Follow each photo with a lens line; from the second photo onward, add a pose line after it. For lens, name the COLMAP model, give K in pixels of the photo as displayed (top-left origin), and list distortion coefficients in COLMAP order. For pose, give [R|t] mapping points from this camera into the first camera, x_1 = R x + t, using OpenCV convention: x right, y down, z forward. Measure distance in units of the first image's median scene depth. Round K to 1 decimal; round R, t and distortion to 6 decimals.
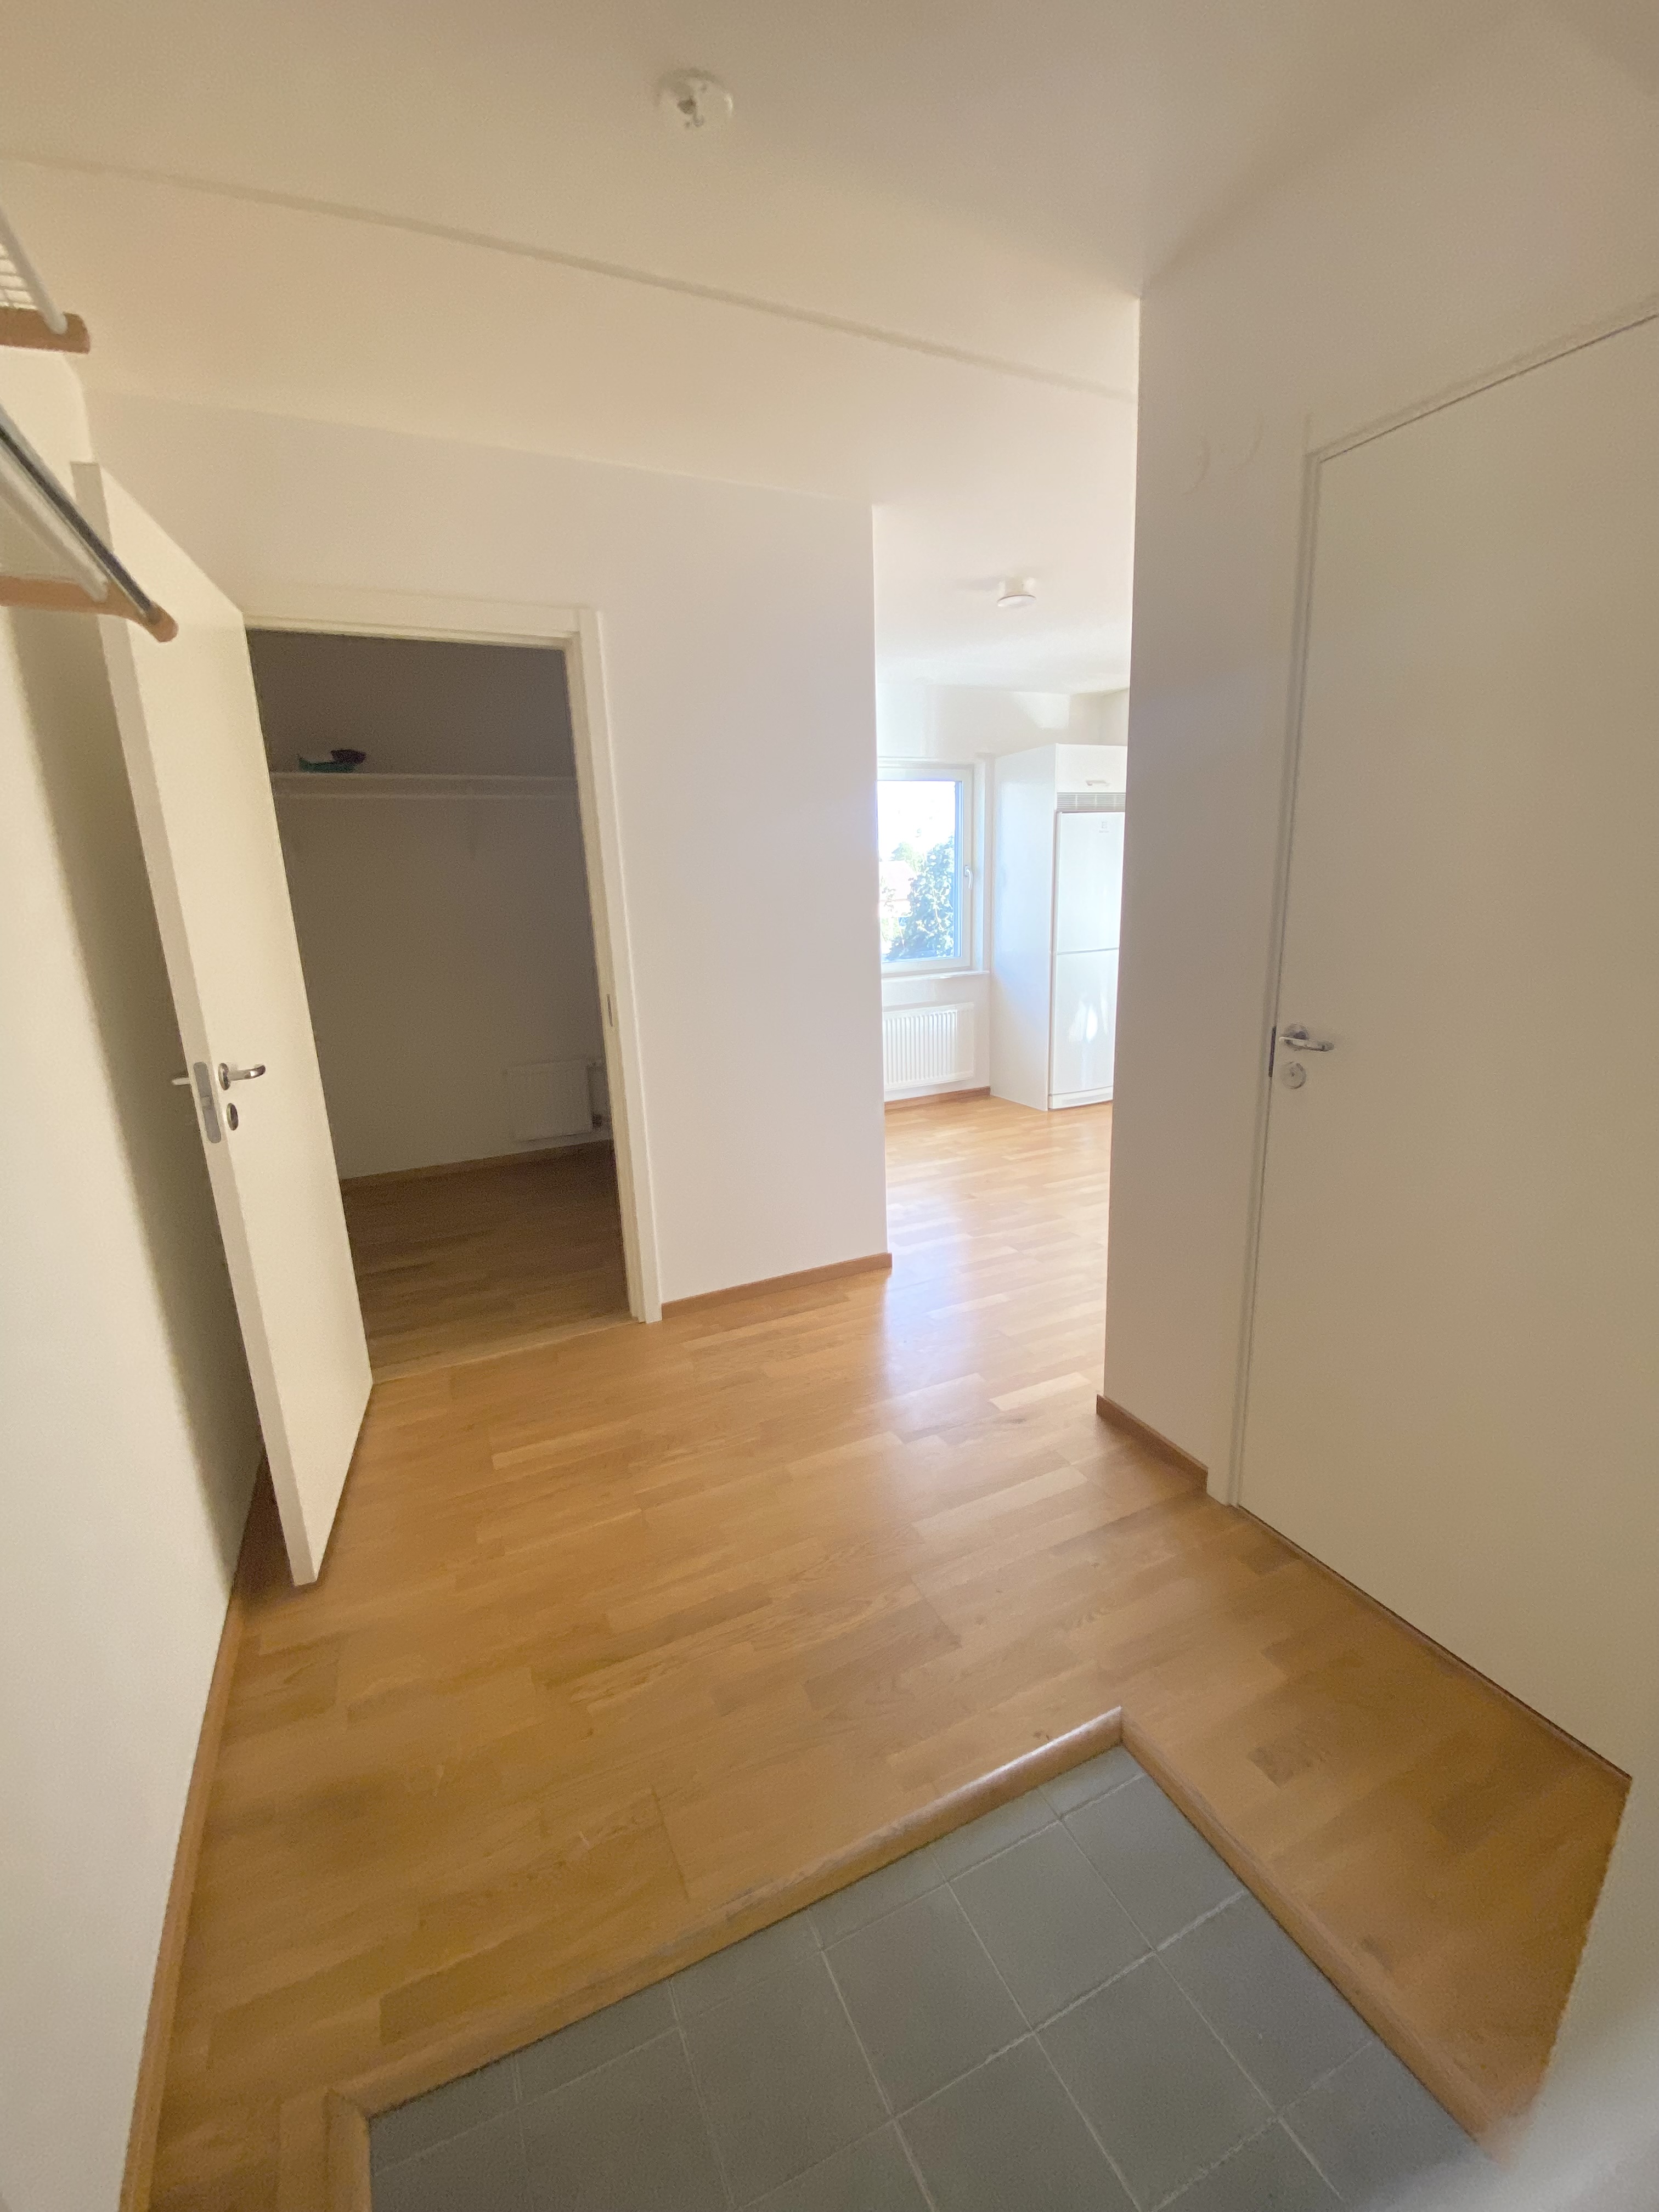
lens RADIAL K [[877.1, 0, 829.5], [0, 877.1, 1106.0], [0, 0, 1]] dist [-0.000239, -0.000231]
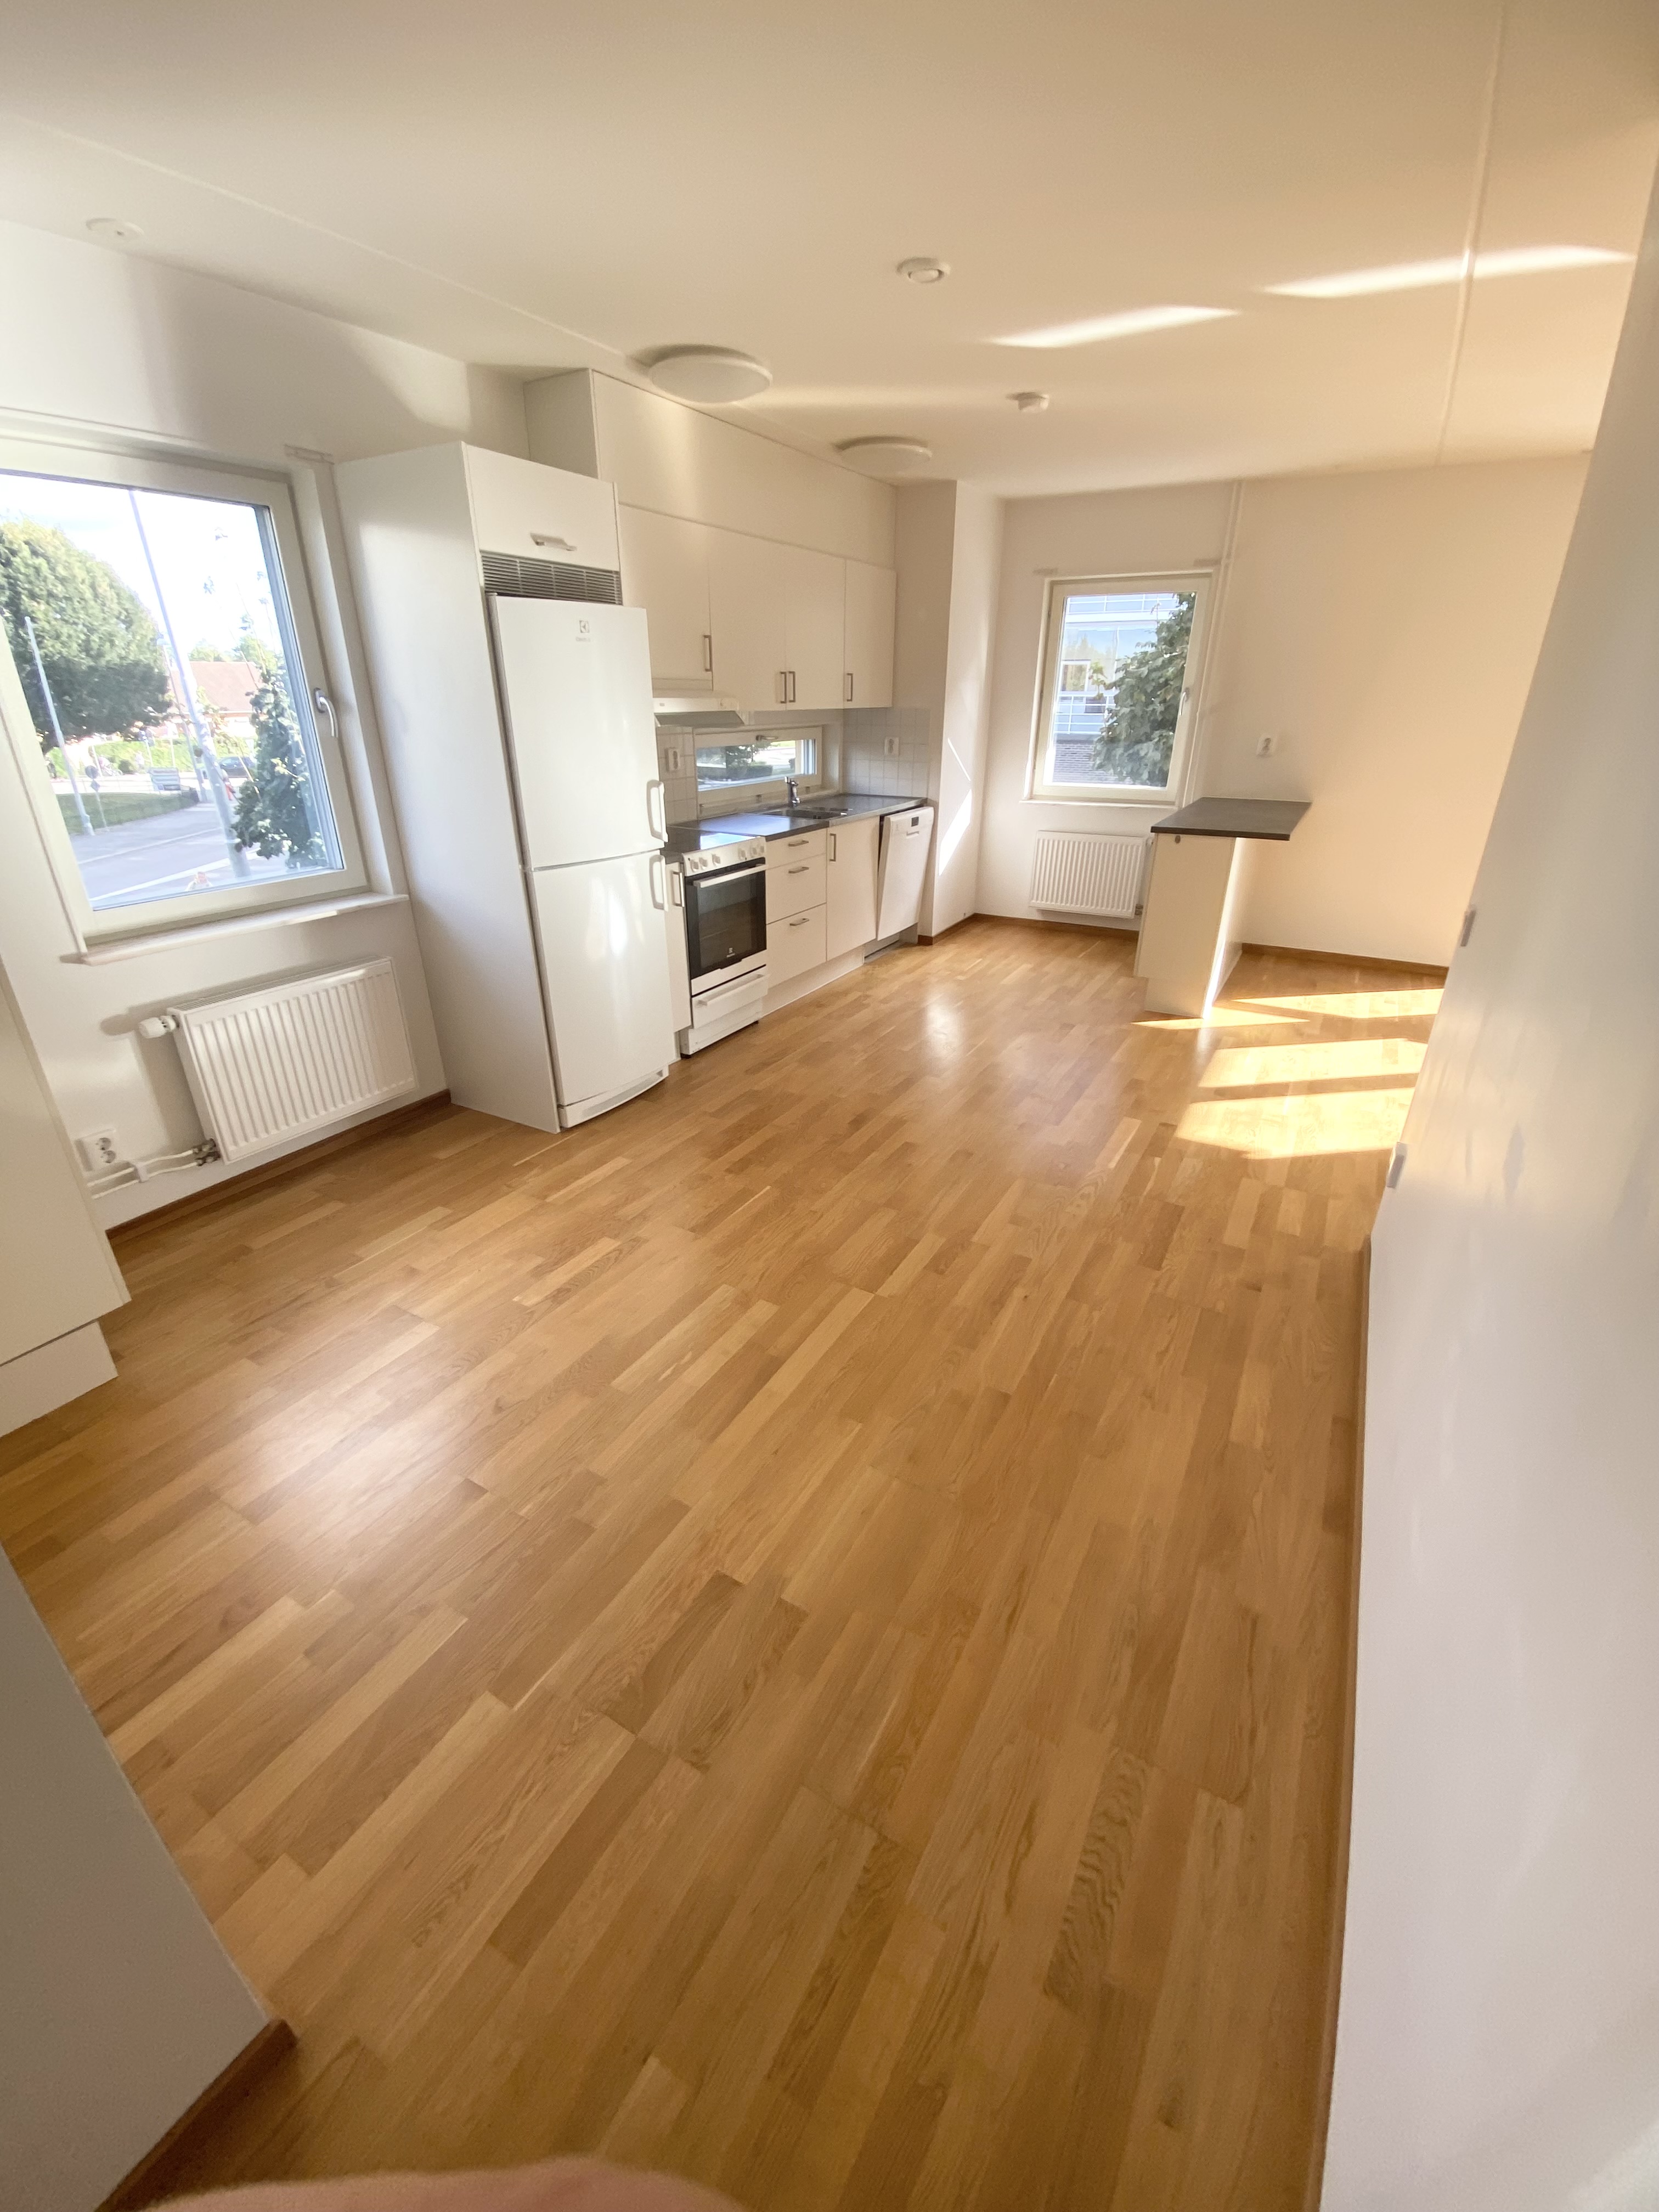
lens RADIAL K [[877.1, 0, 829.5], [0, 877.1, 1106.0], [0, 0, 1]] dist [-0.000239, -0.000231]
pose [[0.816530, -0.205196, 0.539604, 0.072905], [0.103822, 0.971654, 0.212389, -0.114408], [-0.567890, -0.117399, 0.814689, 0.380401]]
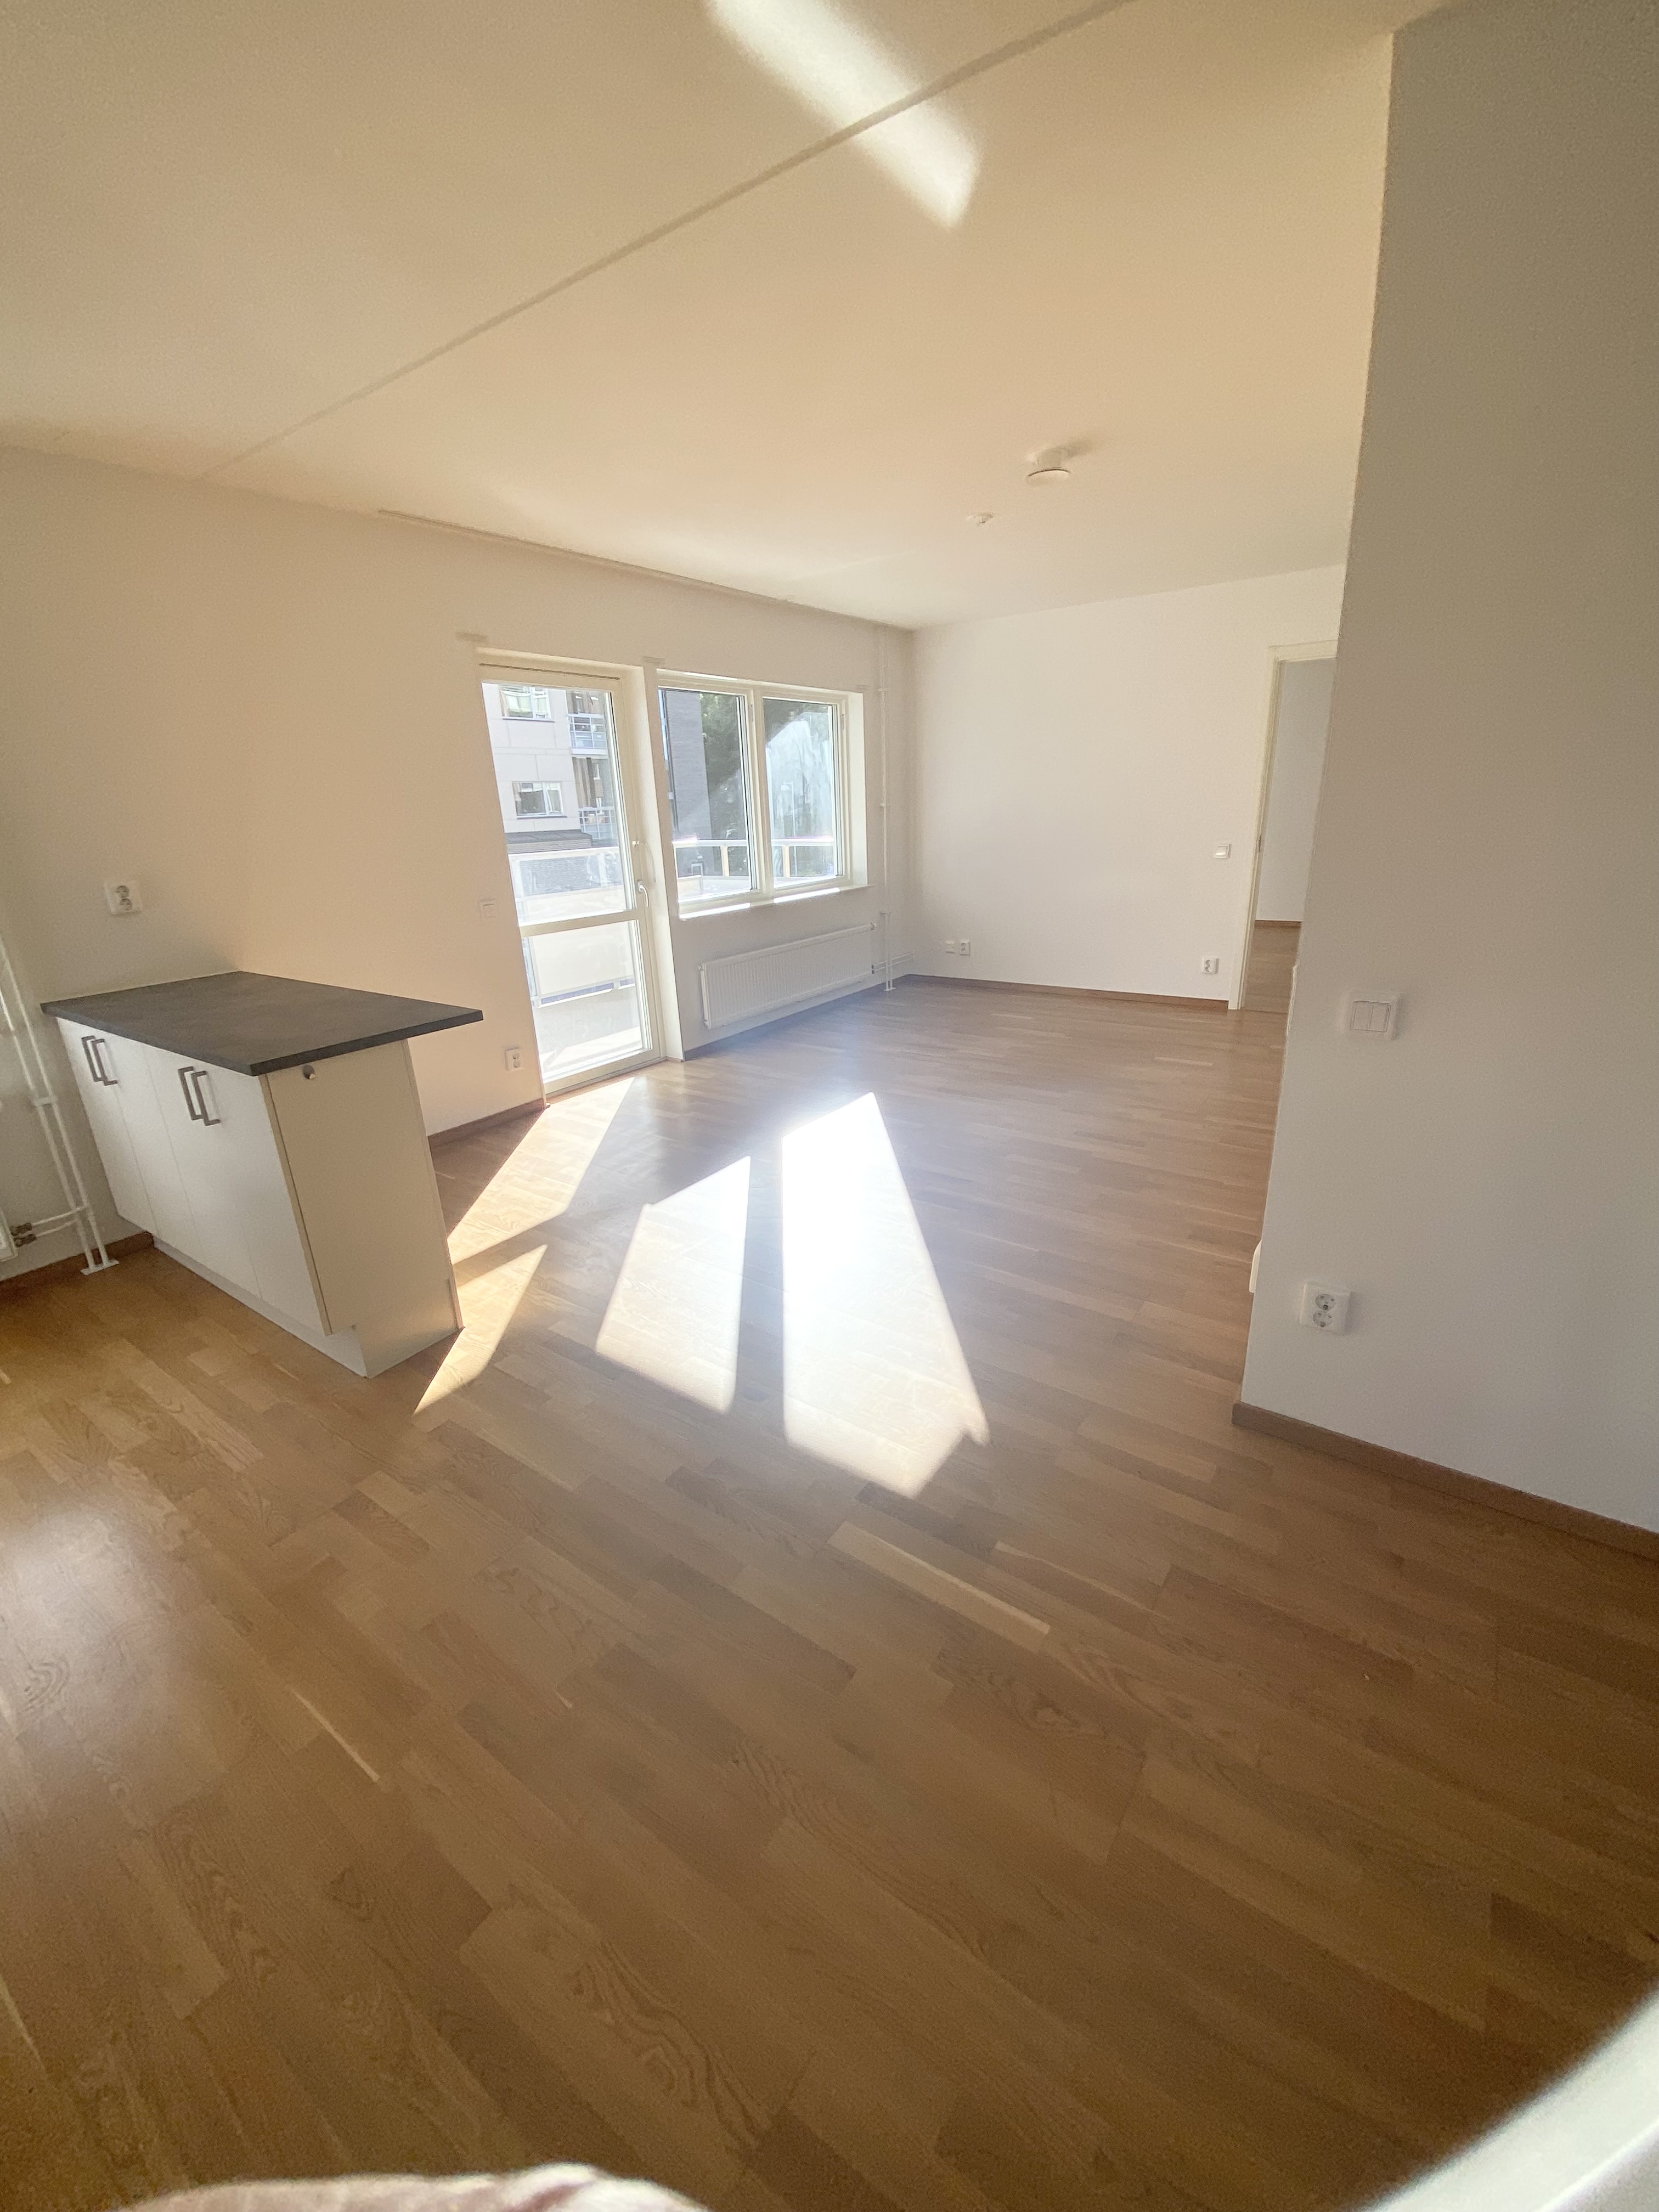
lens RADIAL K [[877.1, 0, 829.5], [0, 877.1, 1106.0], [0, 0, 1]] dist [-0.000239, -0.000231]
pose [[-0.500444, -0.223438, 0.836440, 0.275037], [0.253038, 0.886190, 0.388122, -0.201926], [-0.827966, 0.405884, -0.386950, 0.724776]]
